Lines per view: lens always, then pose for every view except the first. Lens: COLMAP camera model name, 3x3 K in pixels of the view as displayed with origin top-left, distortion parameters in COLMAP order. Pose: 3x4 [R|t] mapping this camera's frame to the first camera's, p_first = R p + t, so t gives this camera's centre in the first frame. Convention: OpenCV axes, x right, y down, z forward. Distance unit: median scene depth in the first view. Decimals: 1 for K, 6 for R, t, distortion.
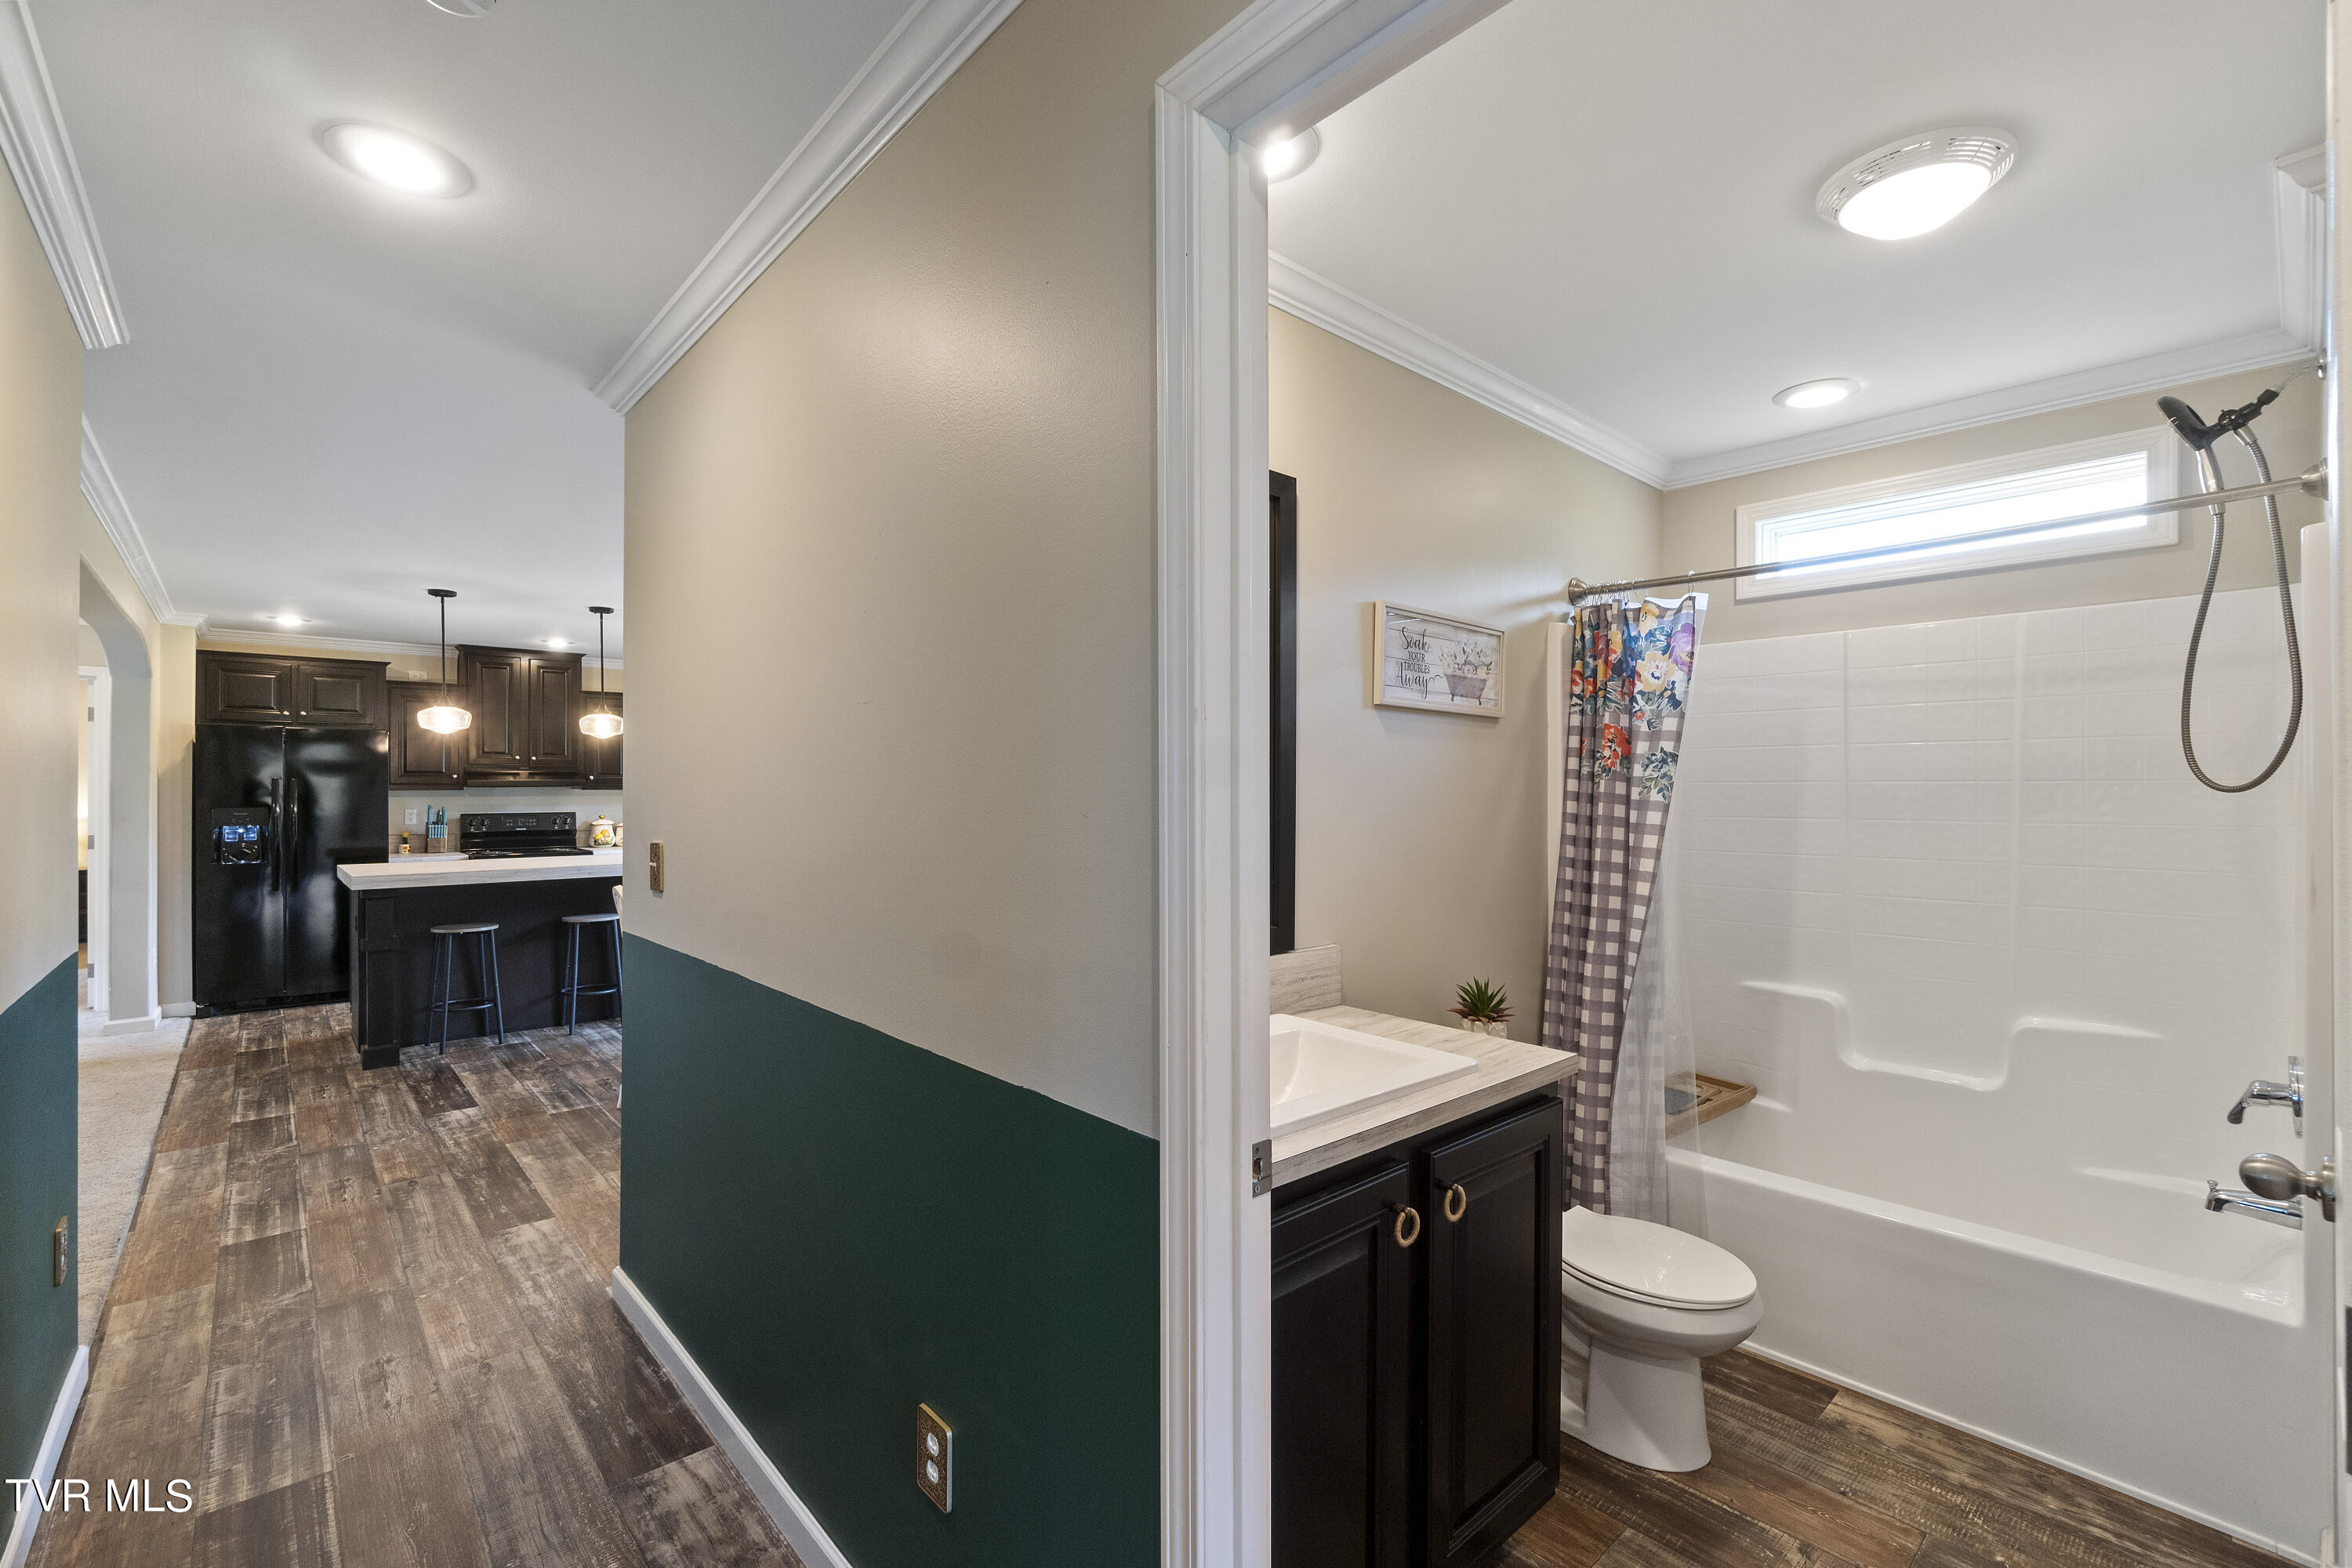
lens RADIAL K [[1022.2, 0, 1155.2], [0, 1022.2, 788.5], [0, 0, 1]] dist [0.011036, 0.000247]
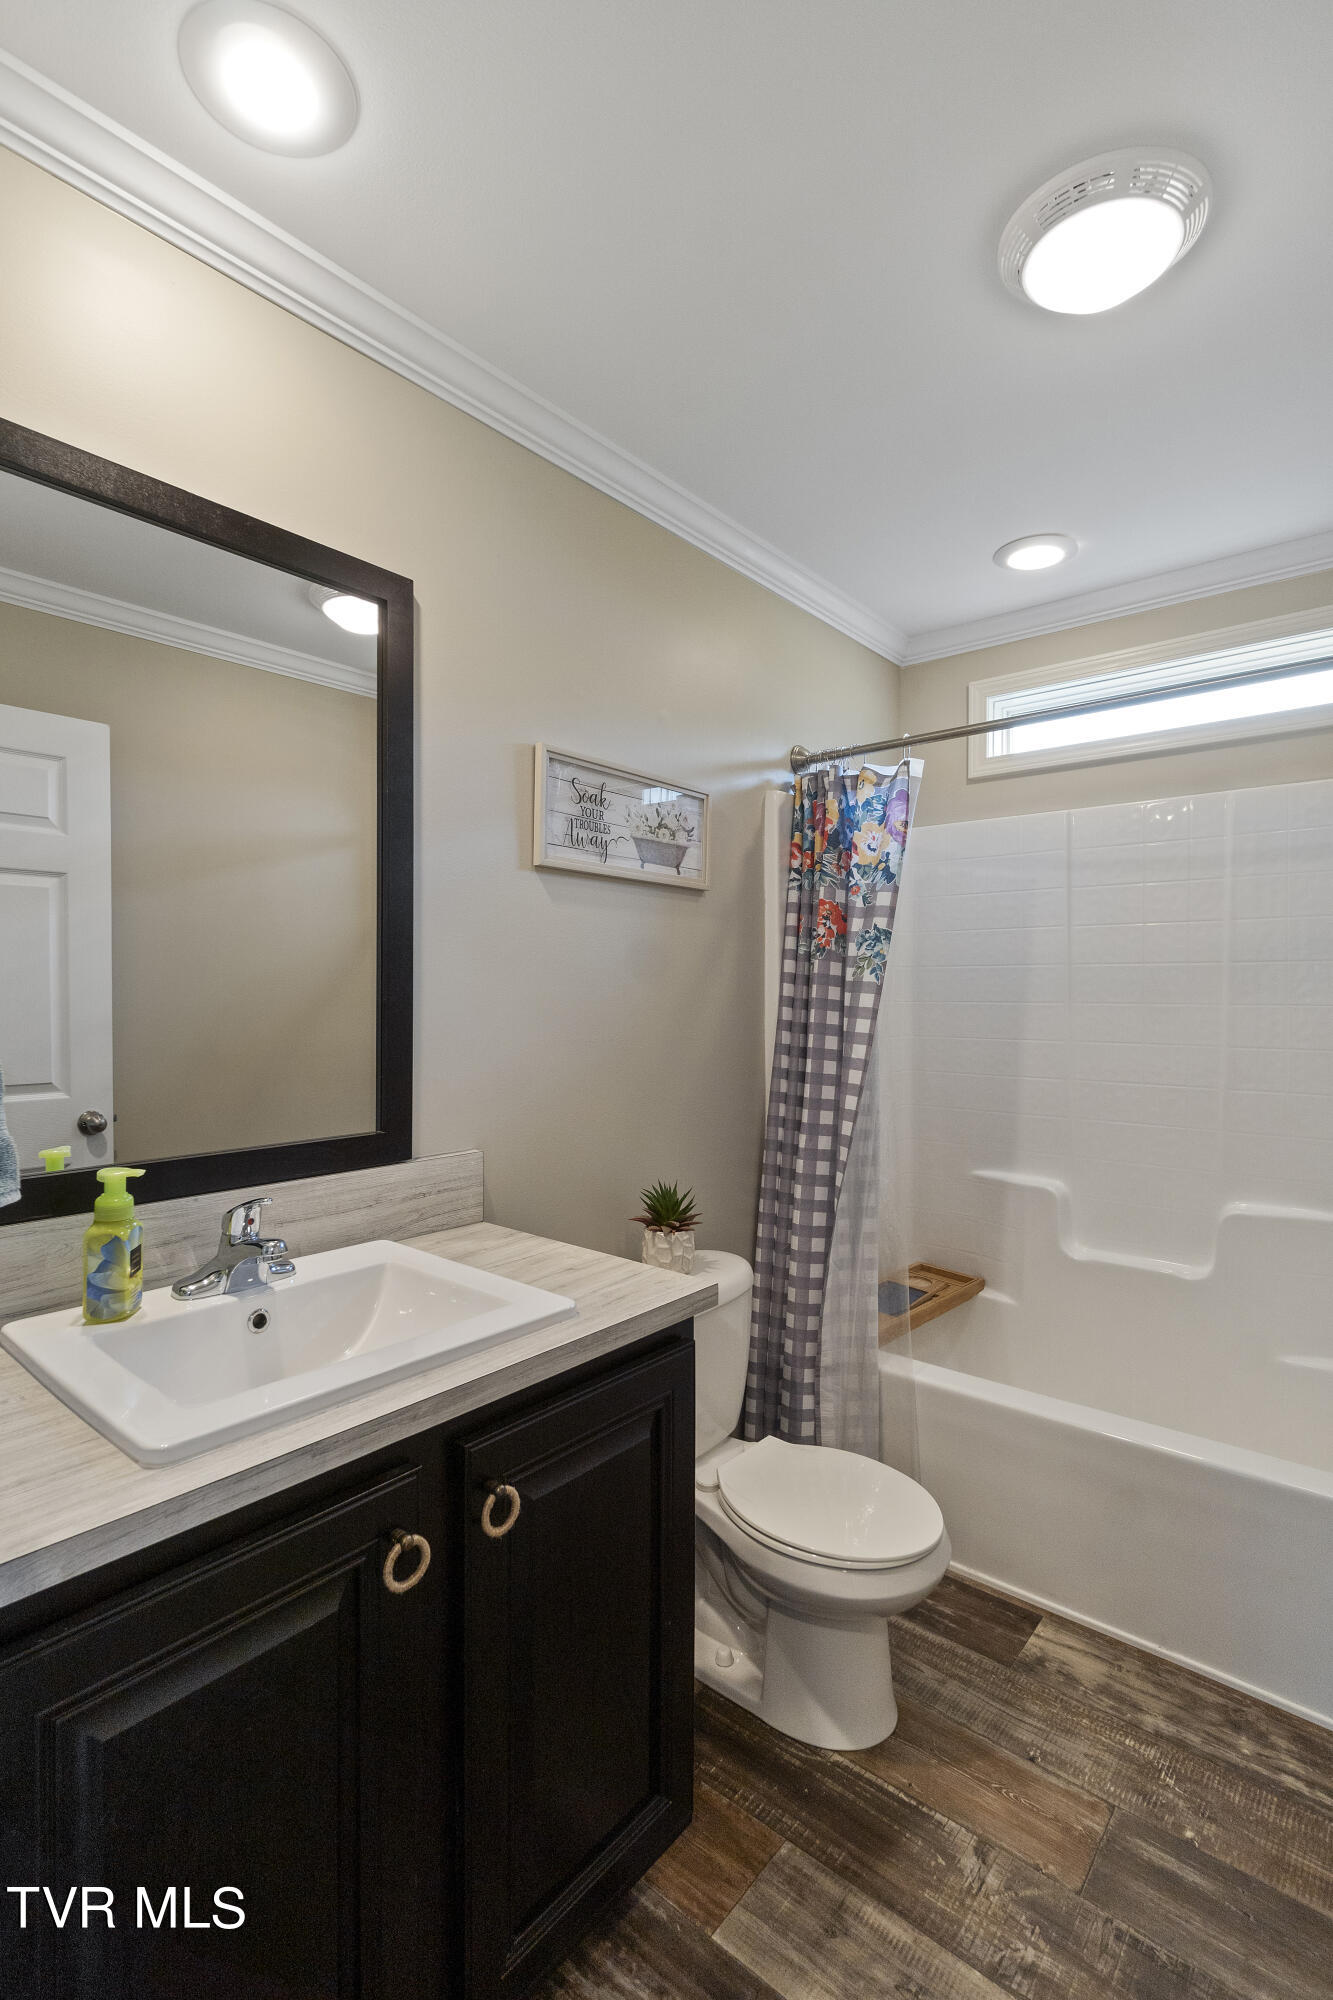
lens RADIAL K [[907.2, 0, 666.5], [0, 907.2, 1000.0], [0, 0, 1]] dist [0.012659, -0.000797]
pose [[0.992123, -0.003096, 0.125228, 0.206204], [0.001894, 0.999951, 0.009717, 0.020114], [-0.125252, -0.009403, 0.992080, 0.212726]]
